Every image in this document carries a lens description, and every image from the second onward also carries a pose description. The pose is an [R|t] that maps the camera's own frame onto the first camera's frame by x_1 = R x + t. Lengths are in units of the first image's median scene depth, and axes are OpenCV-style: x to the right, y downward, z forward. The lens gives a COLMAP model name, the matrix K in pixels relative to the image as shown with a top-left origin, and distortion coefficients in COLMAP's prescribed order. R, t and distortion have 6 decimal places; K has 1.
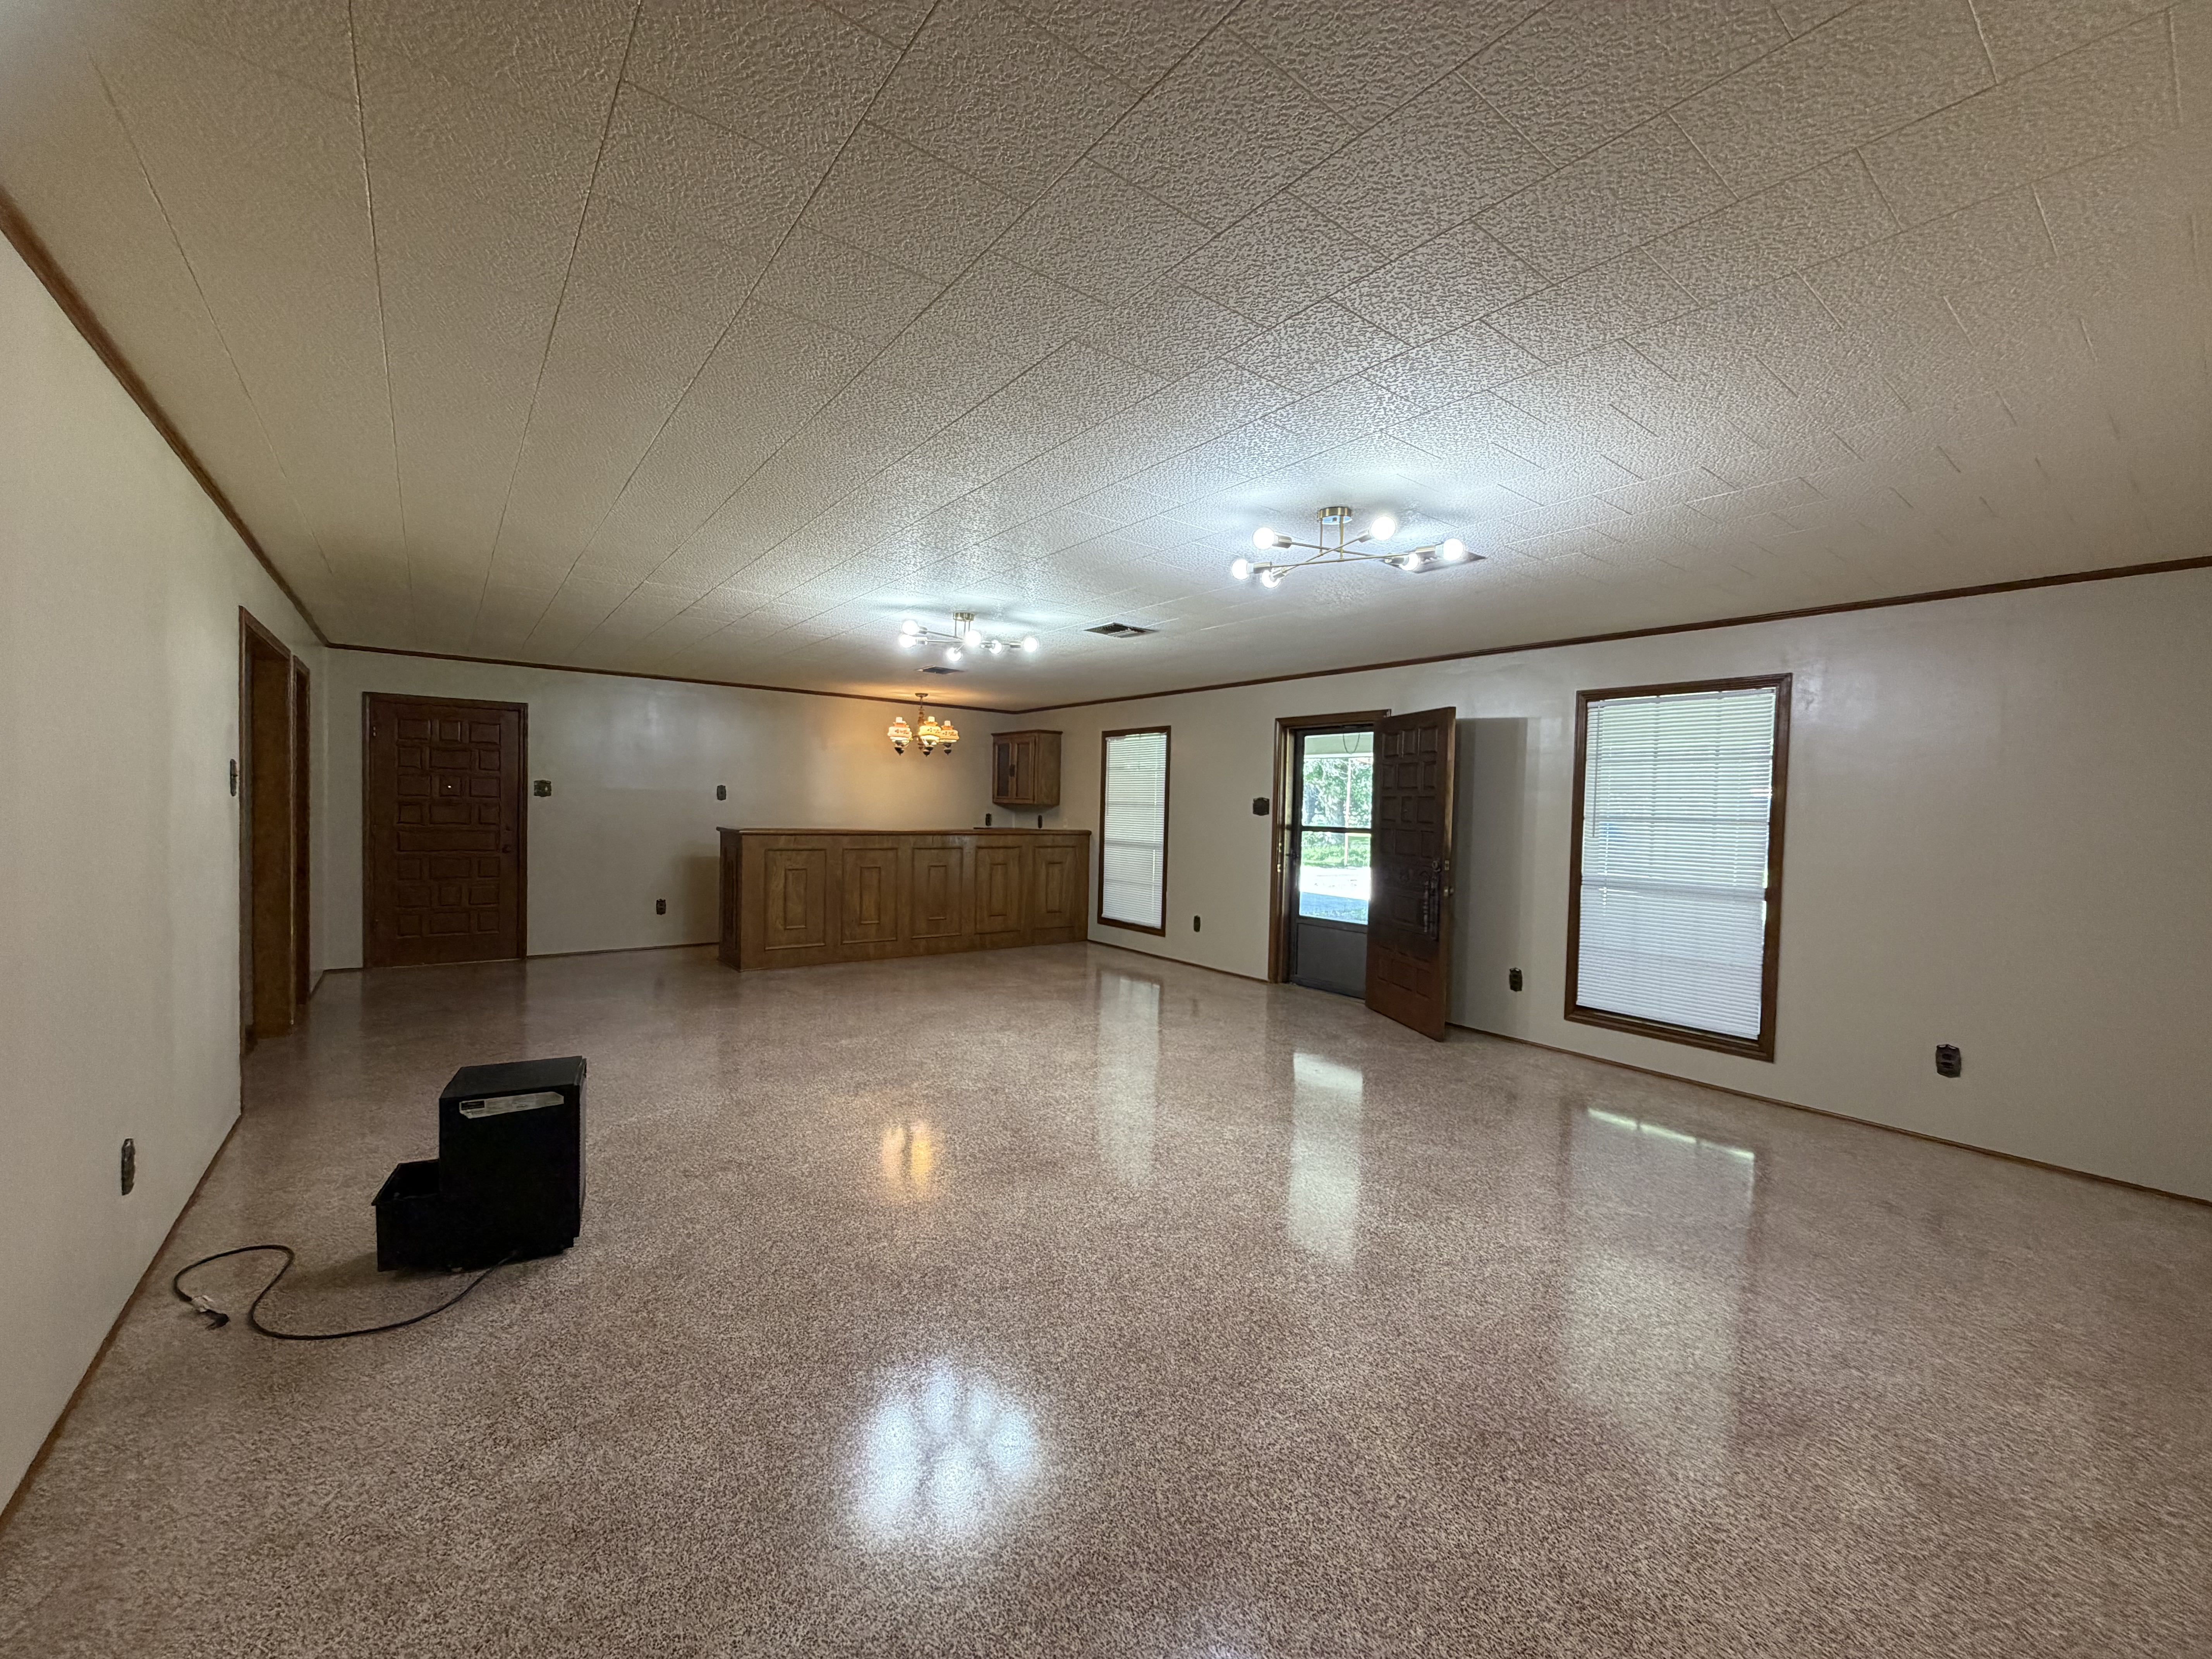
lens RADIAL K [[880.6, 0, 1098.4], [0, 880.6, 825.9], [0, 0, 1]] dist [0.003531, 0.000370]
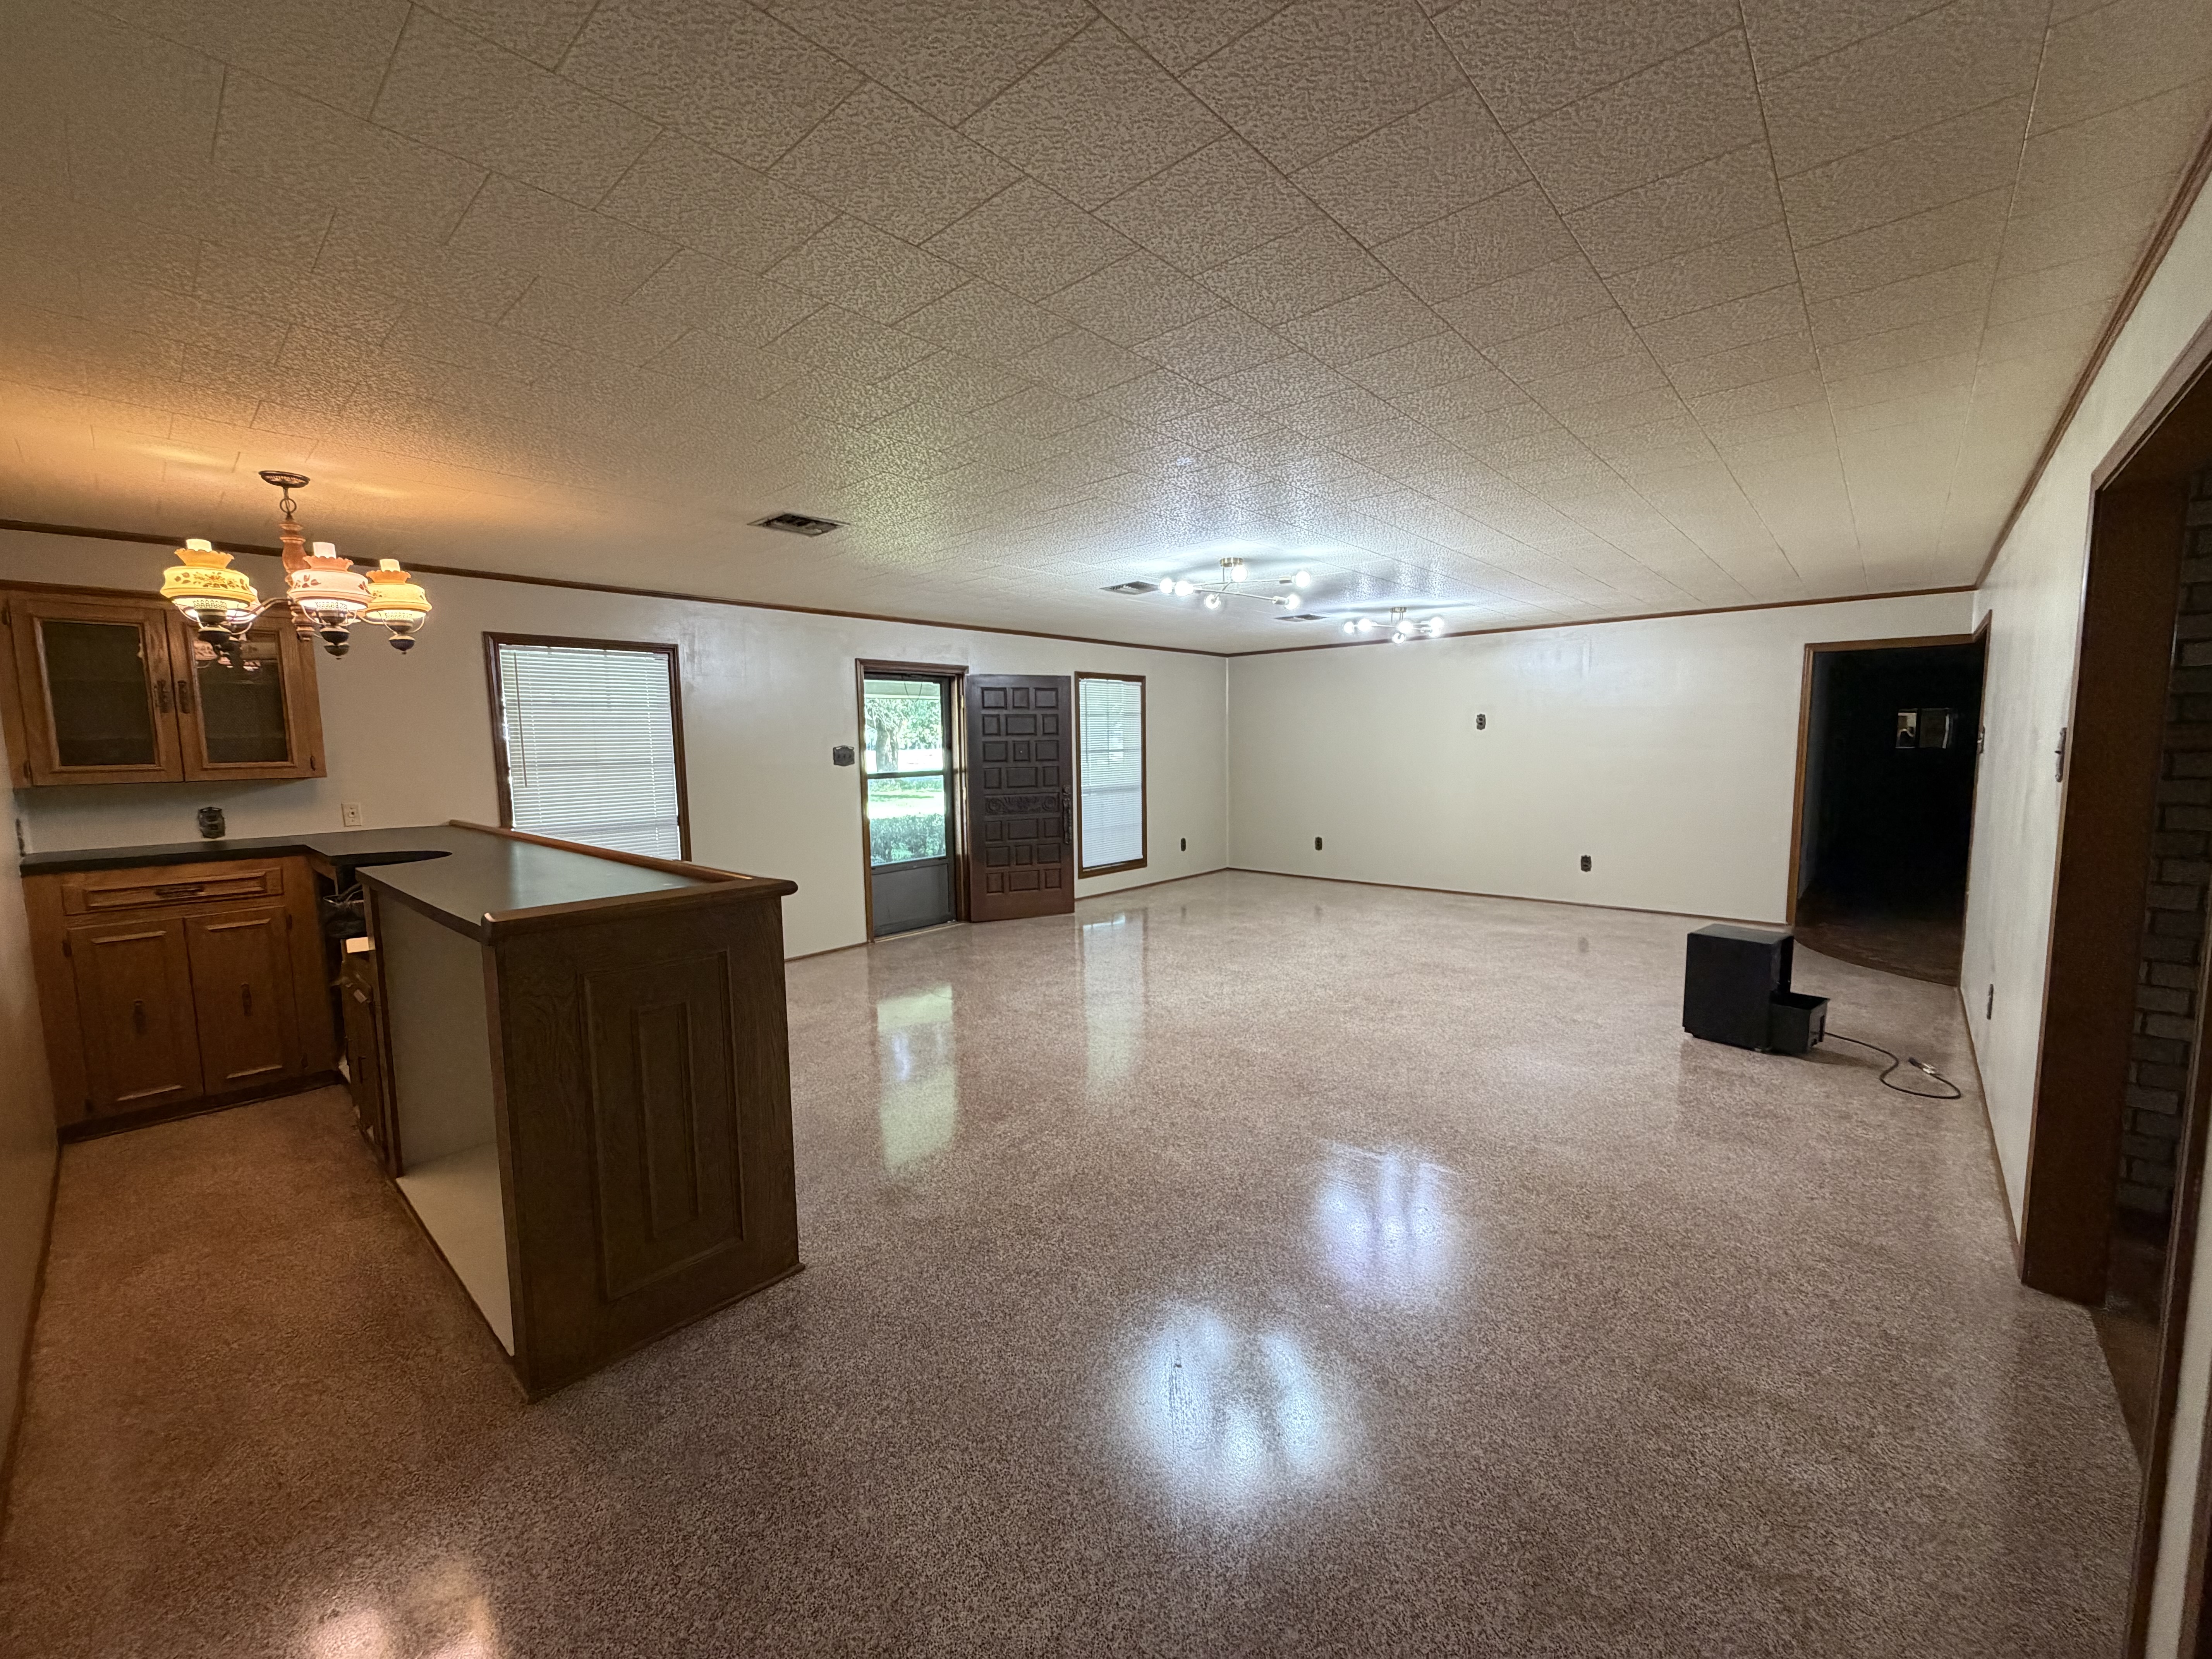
lens RADIAL K [[880.6, 0, 1097.5], [0, 880.6, 829.2], [0, 0, 1]] dist [0.003531, 0.000370]
pose [[-0.196307, -0.114552, 0.973828, -0.941665], [0.041876, 0.991267, 0.125045, -0.062571], [-0.979648, 0.065328, -0.189796, 1.175559]]
